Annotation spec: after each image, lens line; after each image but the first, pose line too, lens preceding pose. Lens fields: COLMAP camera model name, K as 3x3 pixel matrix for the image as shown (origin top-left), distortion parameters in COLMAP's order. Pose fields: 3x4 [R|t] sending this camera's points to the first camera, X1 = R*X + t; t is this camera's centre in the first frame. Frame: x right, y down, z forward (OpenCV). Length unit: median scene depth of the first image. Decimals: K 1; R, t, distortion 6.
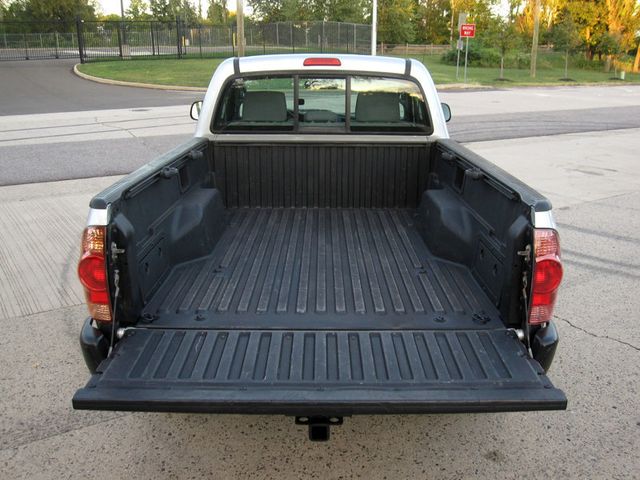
lens RADIAL K [[612.7, 0, 327.4], [0, 612.7, 236.6], [0, 0, 1]] dist [-0.085897, 0.054967]
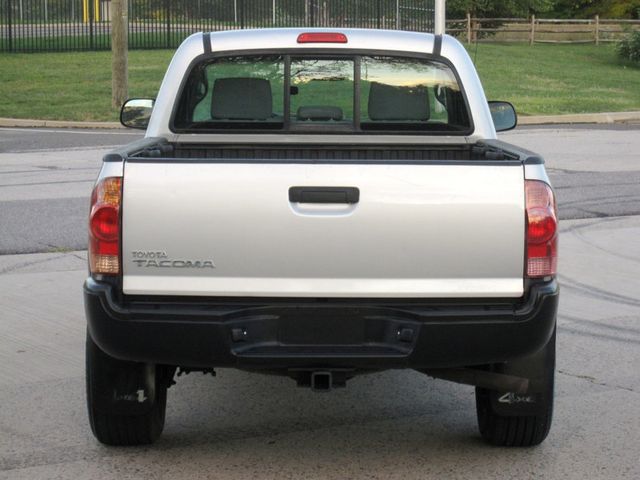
lens RADIAL K [[1743.4, 0, 320.0], [0, 1743.4, 240.0], [0, 0, 1]] dist [-0.060459, -0.217128]
pose [[0.999993, -0.000482, -0.003710, -0.000410], [-0.000191, 0.983811, -0.179207, 0.042999], [0.003737, 0.179206, 0.983804, -0.133834]]
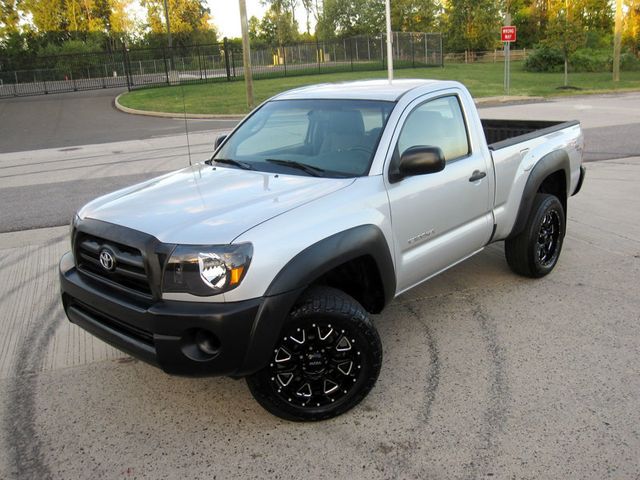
lens RADIAL K [[612.7, 0, 327.4], [0, 612.7, 236.6], [0, 0, 1]] dist [-0.085897, 0.054967]
pose [[0.975893, 0.000559, -0.218249, 0.168537], [-0.004478, 0.999838, -0.017460, -0.036576], [0.218203, 0.018016, 0.975737, 0.111692]]
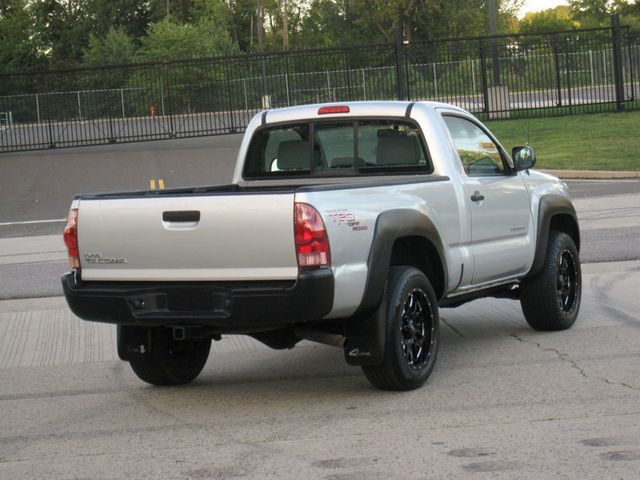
lens RADIAL K [[1743.4, 0, 320.0], [0, 1743.4, 240.0], [0, 0, 1]] dist [-0.060459, -0.217128]
pose [[0.890133, -0.024943, -0.455018, 0.171031], [-0.071216, 0.978619, -0.192961, 0.066662], [0.450102, 0.204165, 0.869324, -0.204811]]
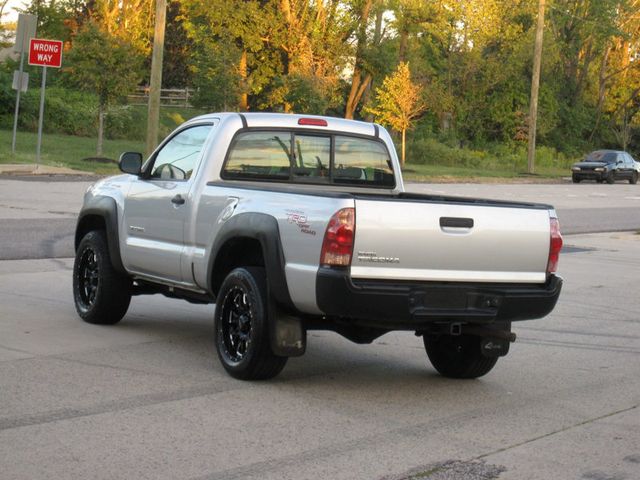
lens RADIAL K [[1743.4, 0, 320.0], [0, 1743.4, 240.0], [0, 0, 1]] dist [-0.060459, -0.217128]
pose [[0.888756, 0.026763, 0.457600, -0.189707], [0.068853, 0.979173, -0.190995, 0.071235], [-0.453181, 0.201255, 0.868403, -0.231434]]
